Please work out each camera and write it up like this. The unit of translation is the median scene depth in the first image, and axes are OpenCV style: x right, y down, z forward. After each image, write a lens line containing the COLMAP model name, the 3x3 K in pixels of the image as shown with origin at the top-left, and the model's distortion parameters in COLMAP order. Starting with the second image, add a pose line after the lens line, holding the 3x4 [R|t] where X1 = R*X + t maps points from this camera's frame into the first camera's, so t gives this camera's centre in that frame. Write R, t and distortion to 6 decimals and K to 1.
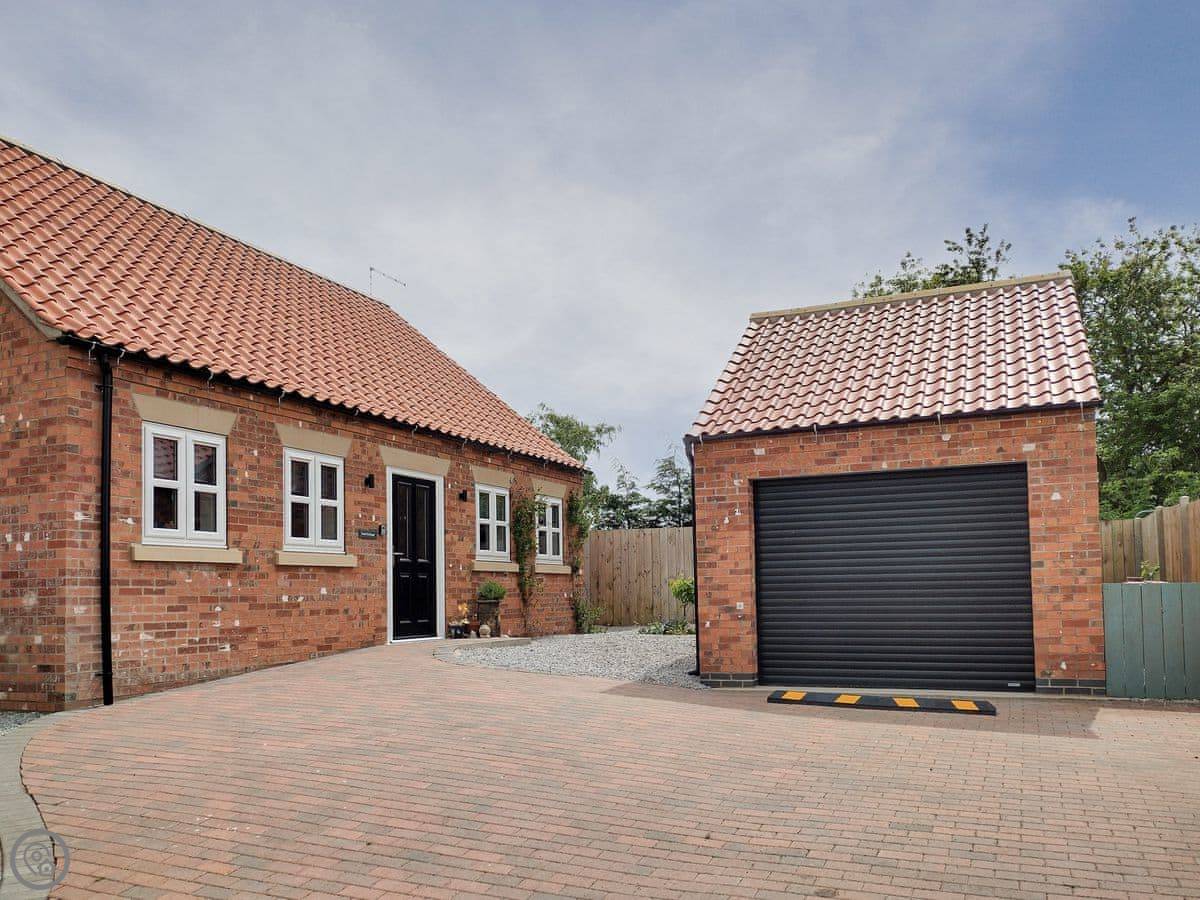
lens RADIAL K [[1082.4, 0, 600.0], [0, 1082.4, 450.0], [0, 0, 1]] dist [-0.073926, -0.000574]
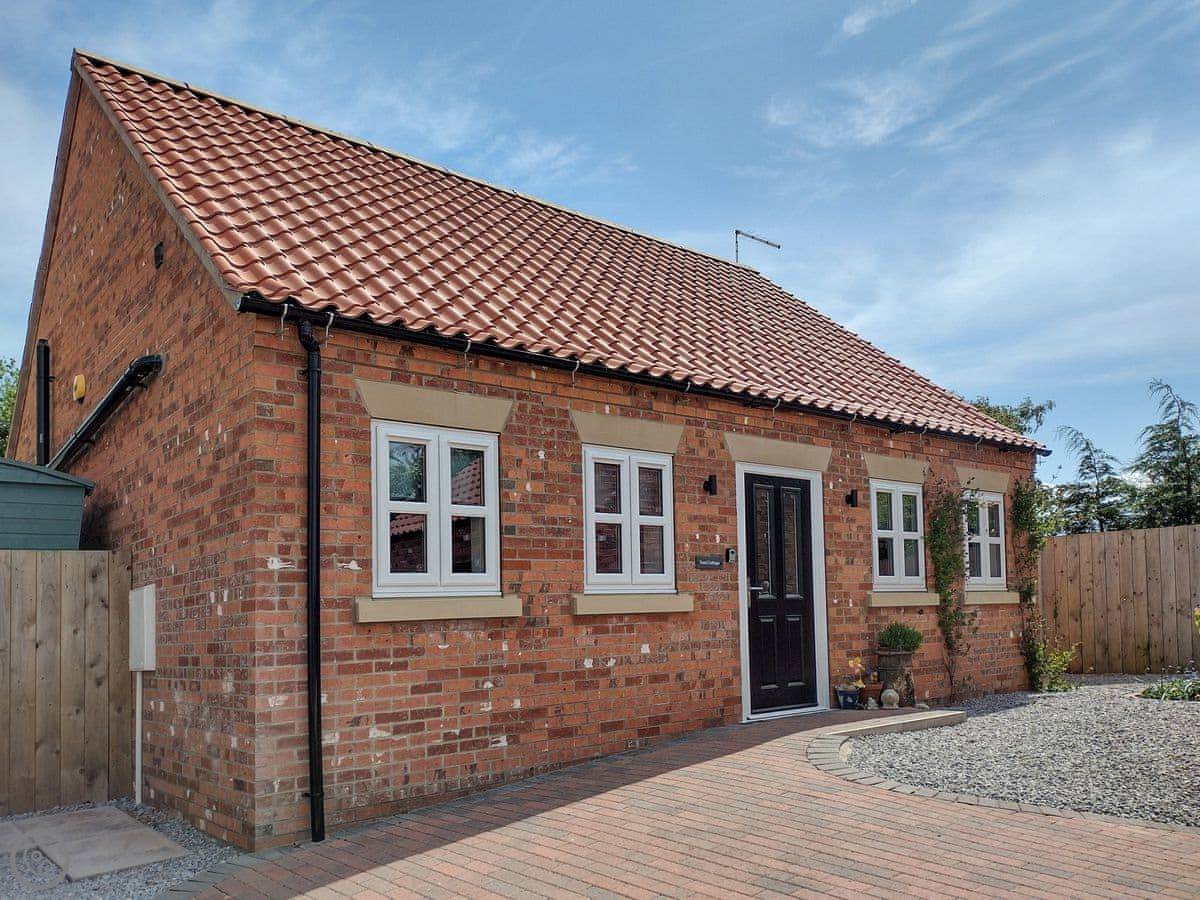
lens RADIAL K [[998.1, 0, 596.4], [0, 998.1, 544.7], [0, 0, 1]] dist [0.156454, -0.497148]
pose [[0.925726, -0.009271, -0.378081, -0.041301], [0.054703, 0.992469, 0.109603, -0.008738], [0.374218, -0.122144, 0.919262, 0.405237]]
